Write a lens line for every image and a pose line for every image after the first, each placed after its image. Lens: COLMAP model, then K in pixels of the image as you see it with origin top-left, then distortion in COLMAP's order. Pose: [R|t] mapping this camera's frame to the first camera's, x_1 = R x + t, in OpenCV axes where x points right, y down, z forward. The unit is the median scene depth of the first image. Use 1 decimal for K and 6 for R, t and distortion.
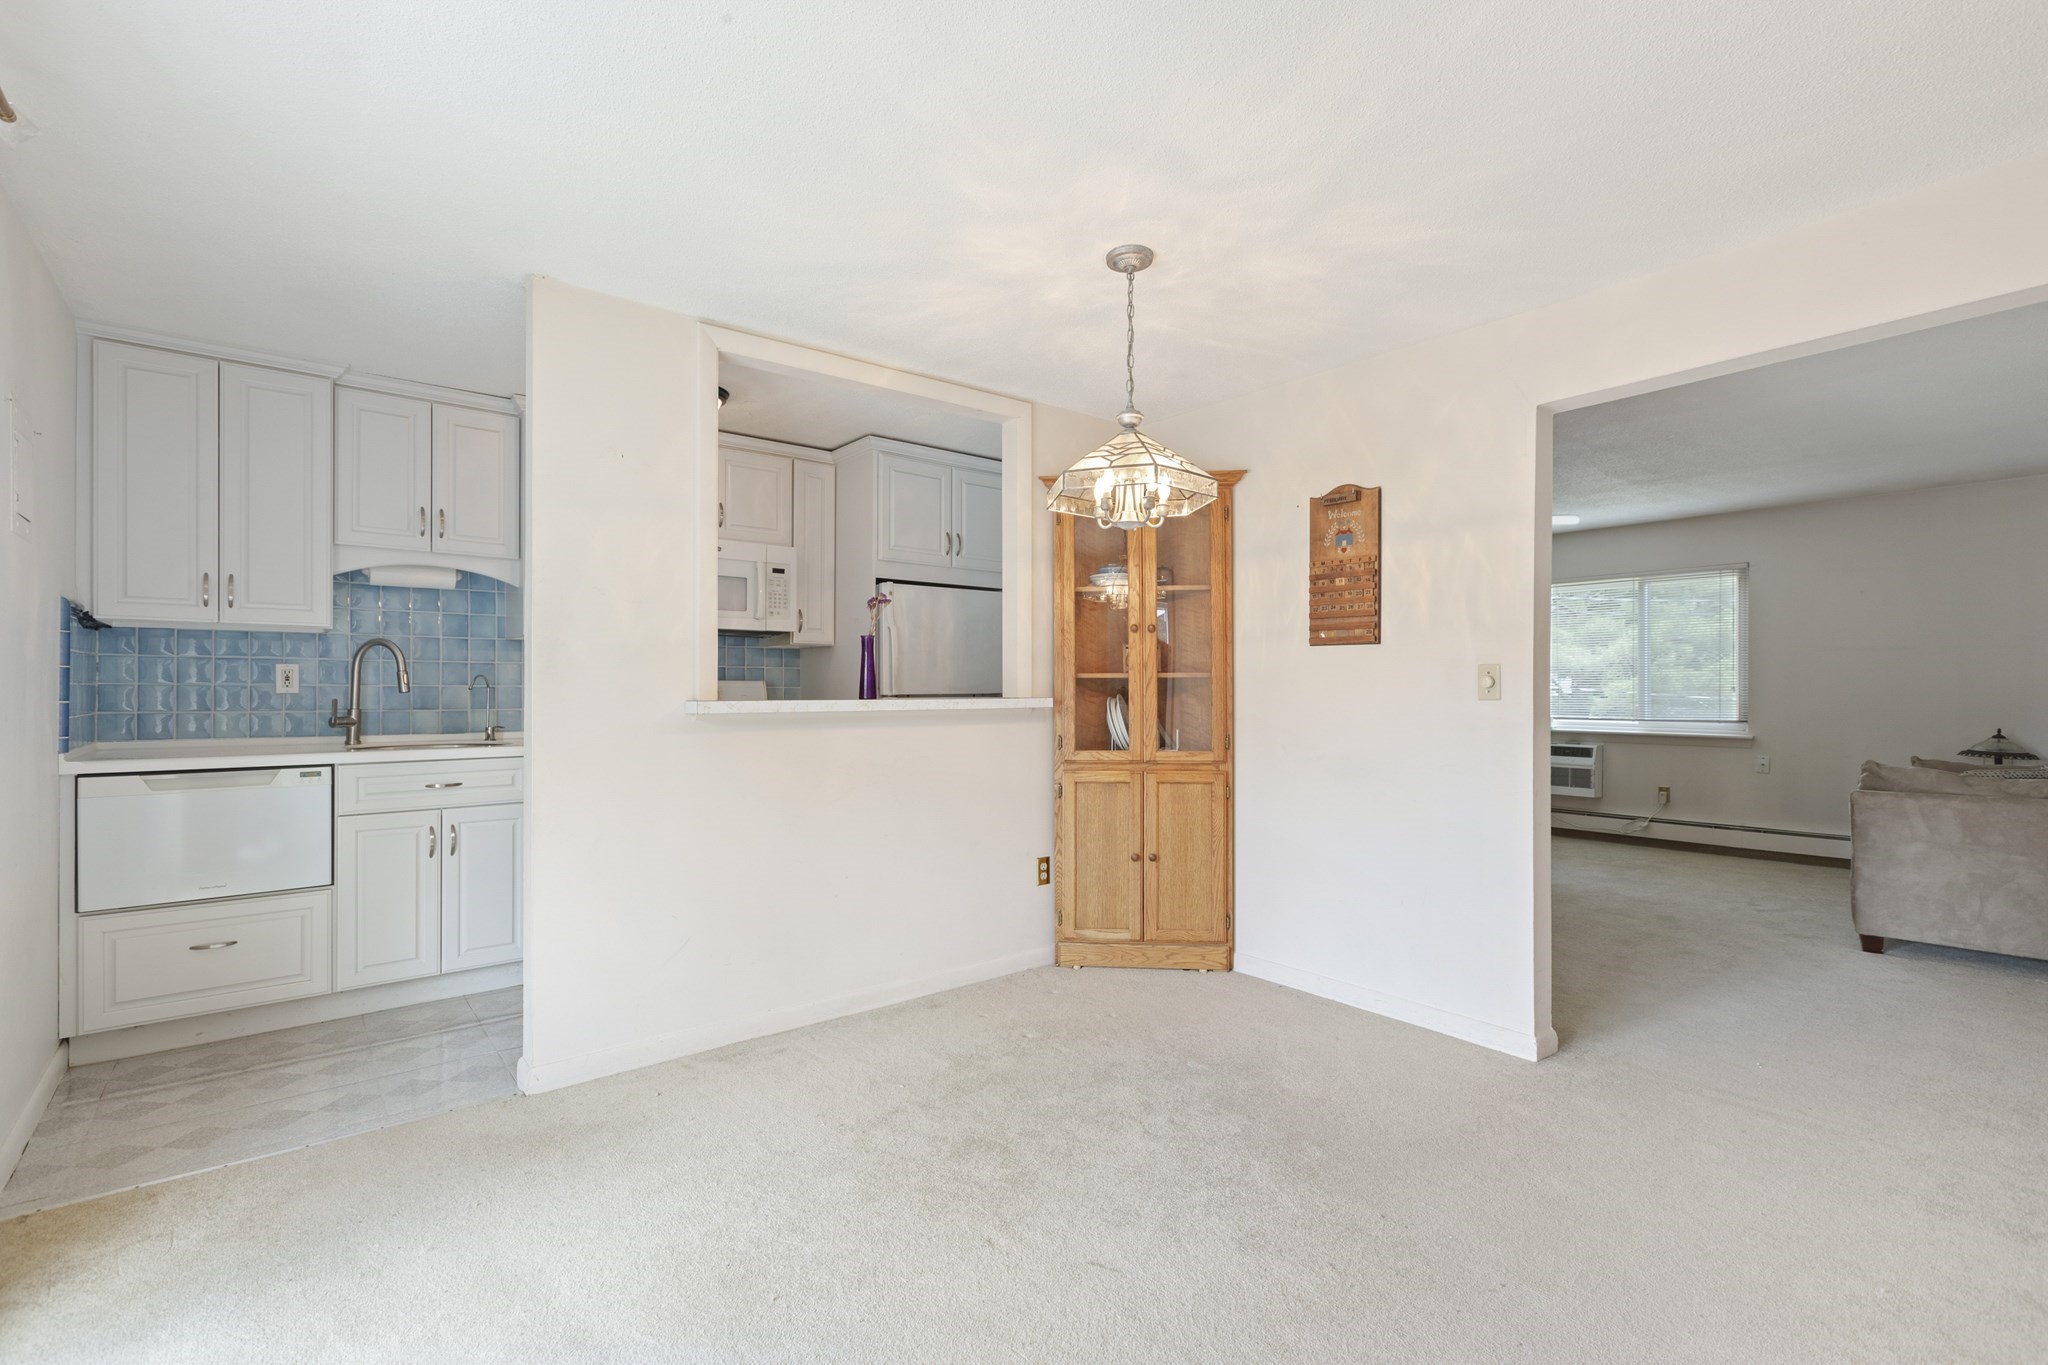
lens RADIAL K [[929.0, 0, 1018.4], [0, 929.0, 687.8], [0, 0, 1]] dist [0.000959, -0.000739]
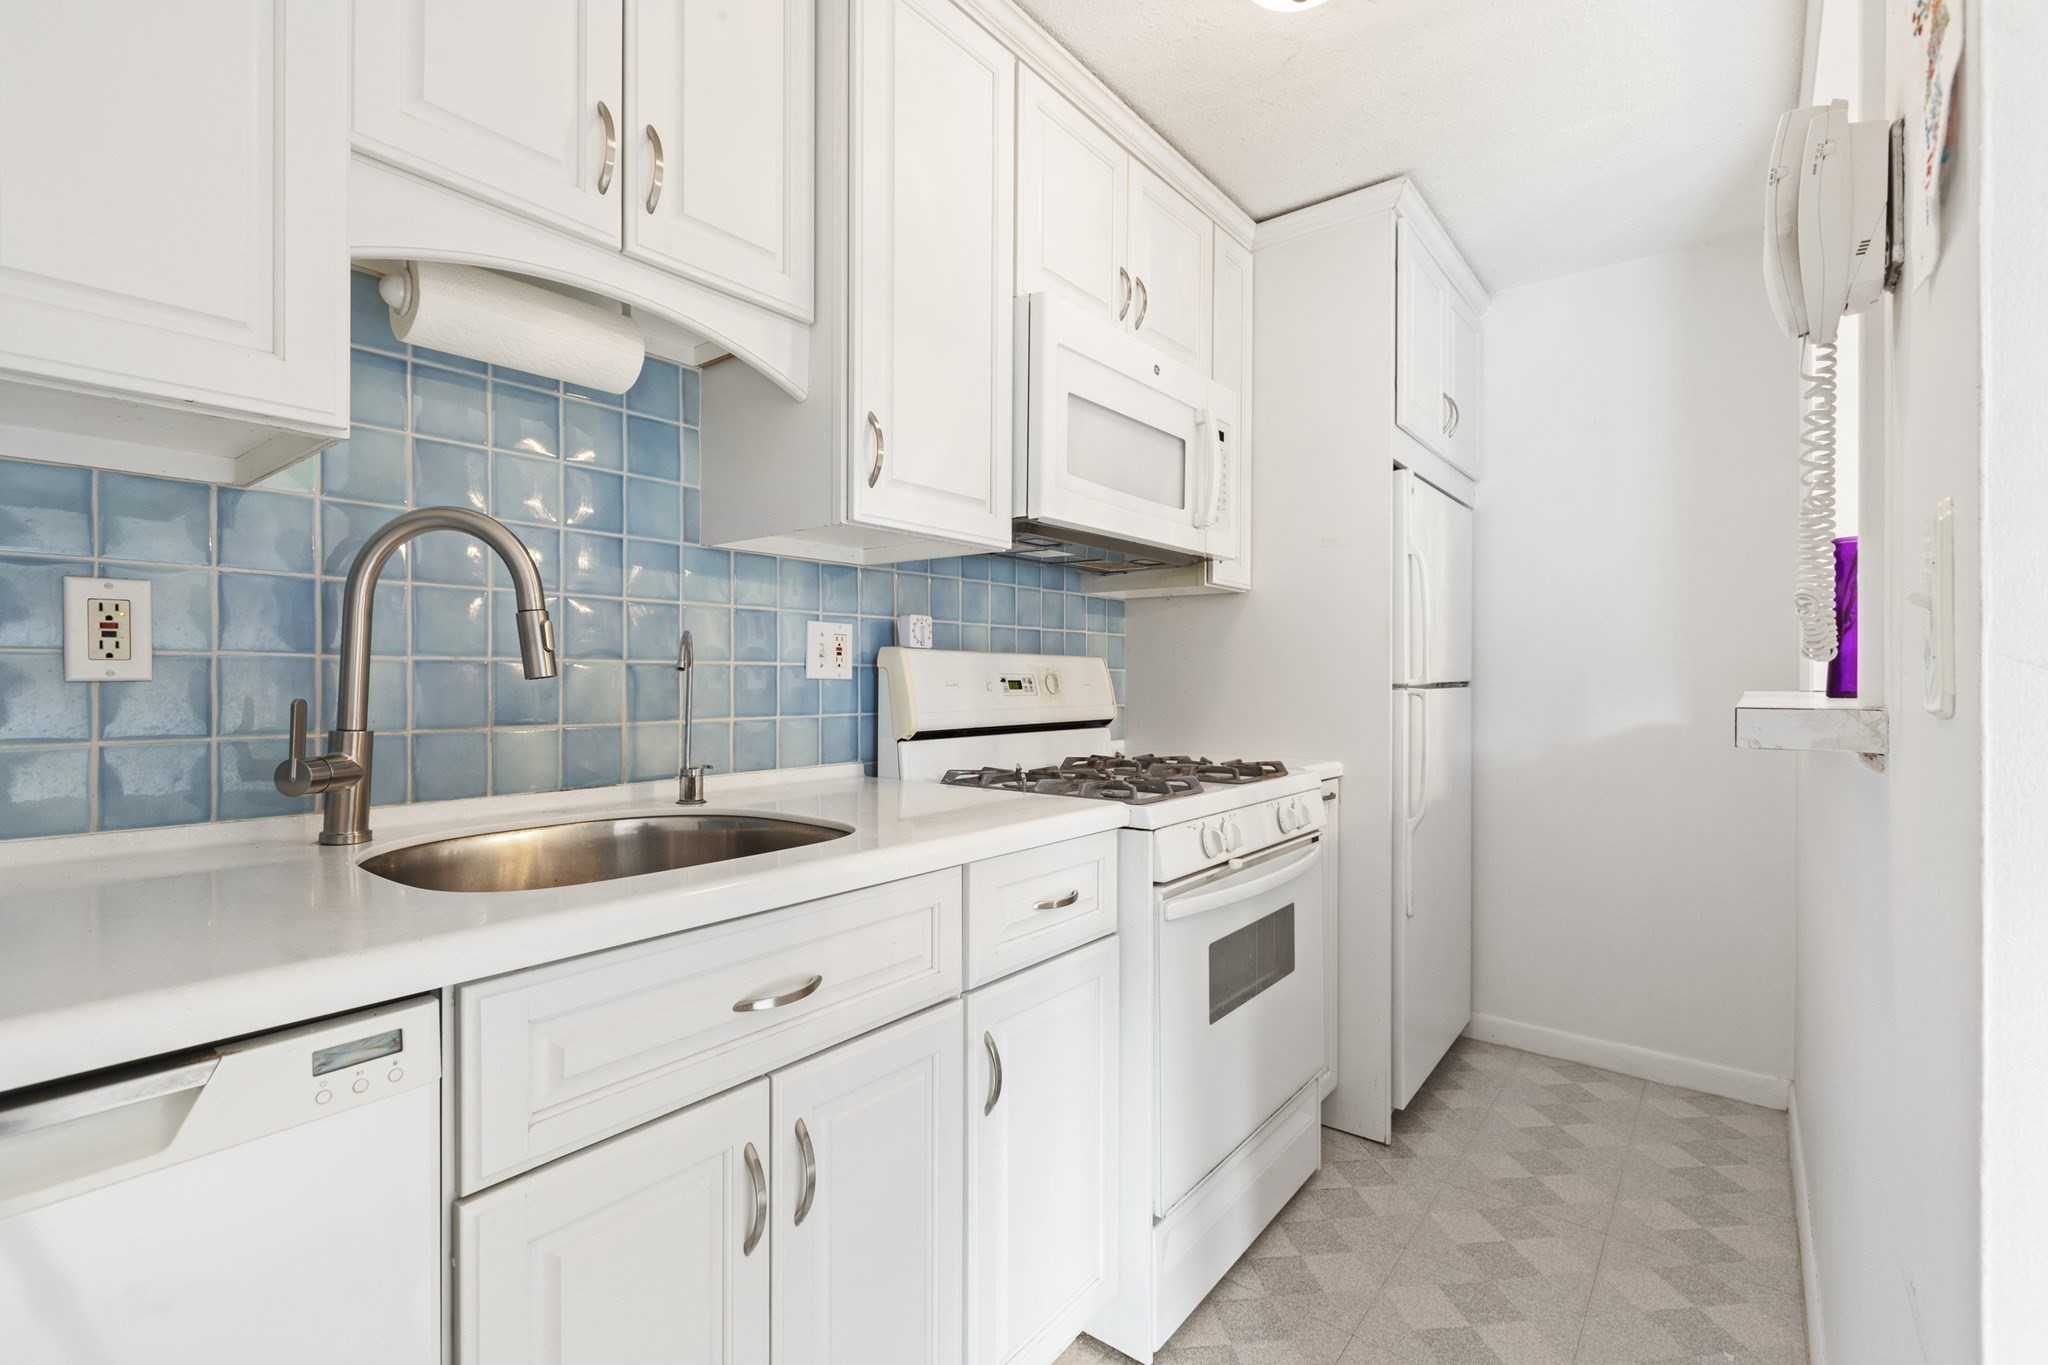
lens RADIAL K [[929.0, 0, 1017.2], [0, 929.0, 679.8], [0, 0, 1]] dist [0.000959, -0.000739]
pose [[0.977377, 0.002303, 0.211492, -0.571919], [-0.003537, 0.999979, 0.005459, 0.003418], [-0.211475, -0.006083, 0.977364, 0.656727]]
